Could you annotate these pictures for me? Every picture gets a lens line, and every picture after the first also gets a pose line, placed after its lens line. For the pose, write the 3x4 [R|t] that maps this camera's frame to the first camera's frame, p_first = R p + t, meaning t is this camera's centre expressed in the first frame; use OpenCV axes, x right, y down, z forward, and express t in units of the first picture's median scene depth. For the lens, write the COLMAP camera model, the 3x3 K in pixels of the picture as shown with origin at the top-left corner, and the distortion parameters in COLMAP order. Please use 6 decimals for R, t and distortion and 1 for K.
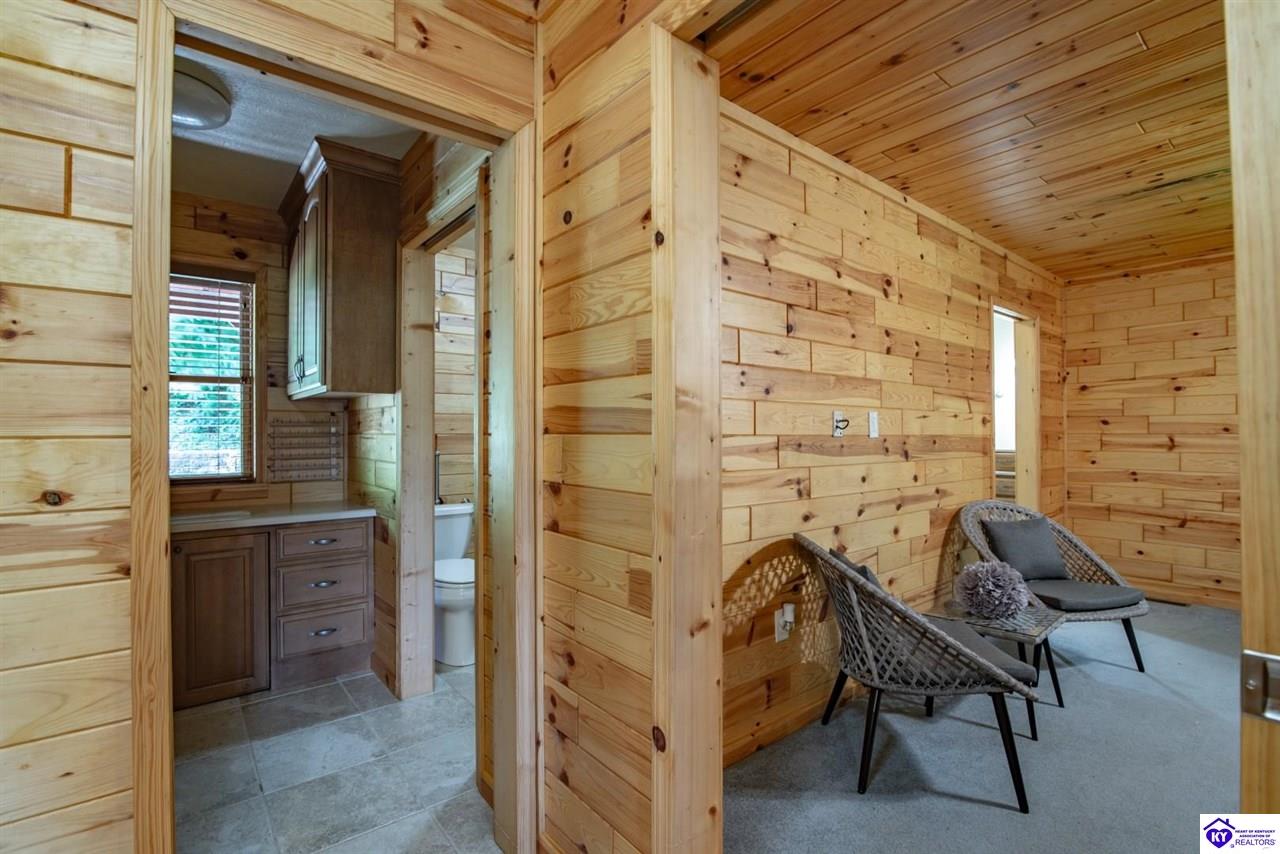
lens RADIAL K [[588.4, 0, 634.3], [0, 588.4, 432.6], [0, 0, 1]] dist [-0.024136, 0.000847]
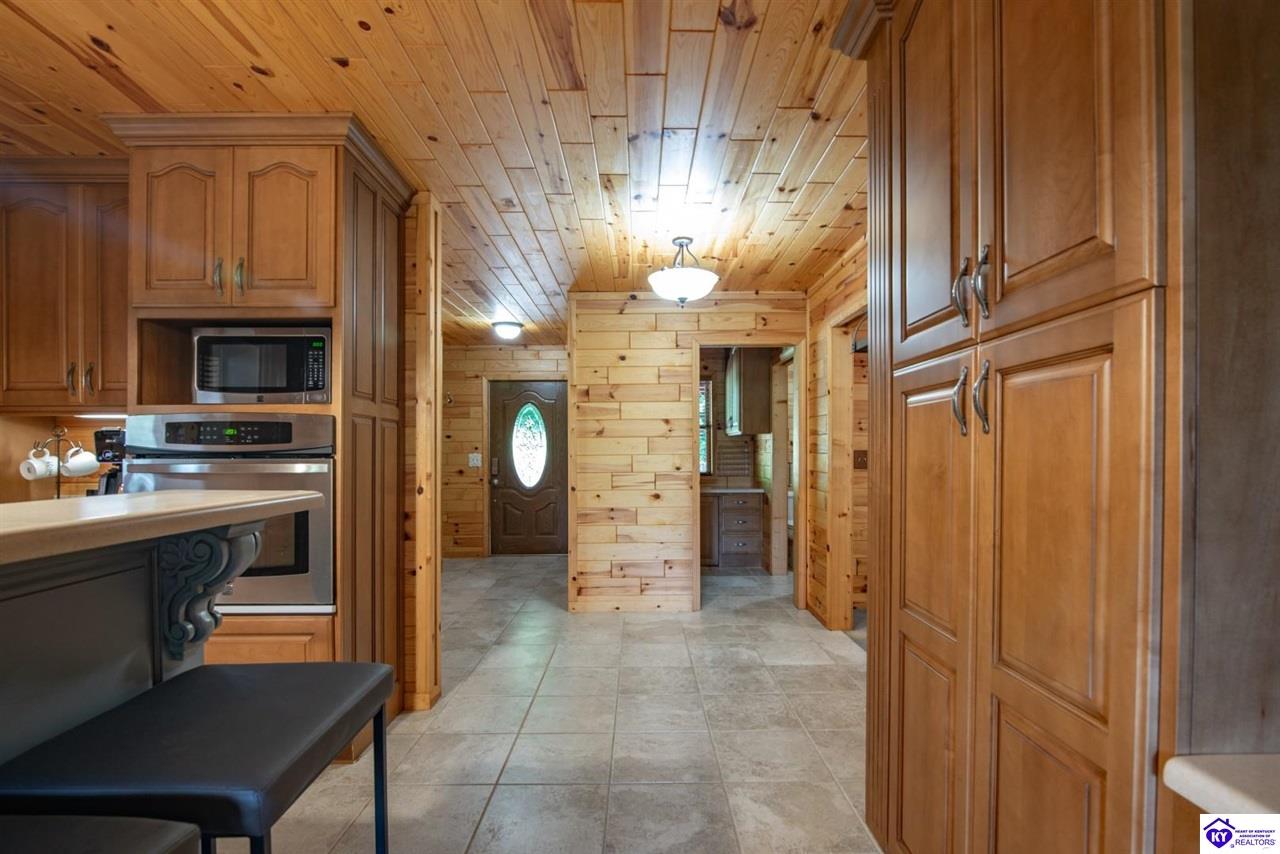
lens RADIAL K [[605.8, 0, 640.1], [0, 605.8, 457.4], [0, 0, 1]] dist [-0.019877, -0.000521]
pose [[0.782950, 0.003586, -0.622074, 0.246132], [0.005109, 0.999913, 0.012194, -0.003845], [0.622063, -0.012725, 0.782863, -0.424688]]
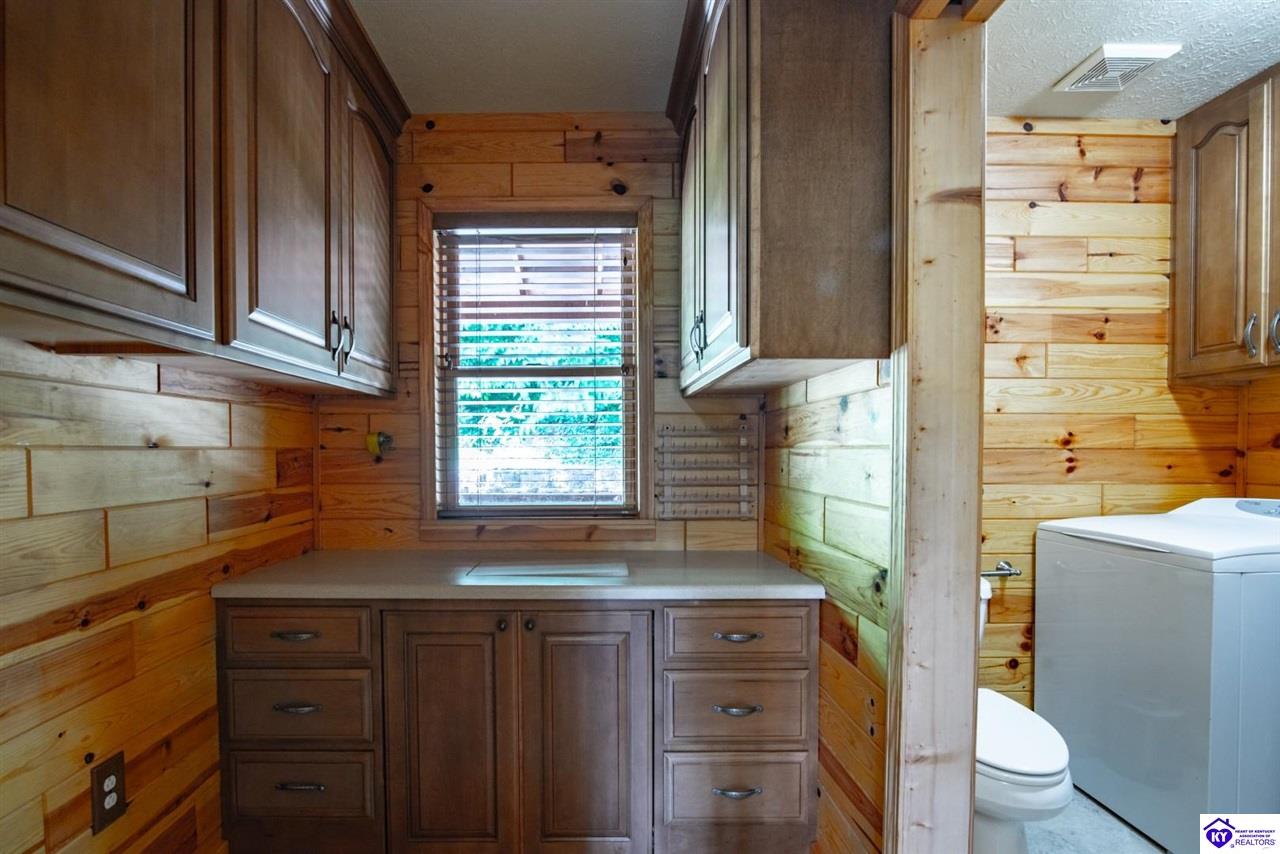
lens RADIAL K [[607.9, 0, 593.0], [0, 607.9, 470.2], [0, 0, 1]] dist [-0.017489, -0.000168]
pose [[0.778129, 0.017921, -0.627849, -0.119264], [0.004278, 0.999418, 0.033830, 0.001880], [0.628090, -0.029010, 0.777600, 0.200579]]
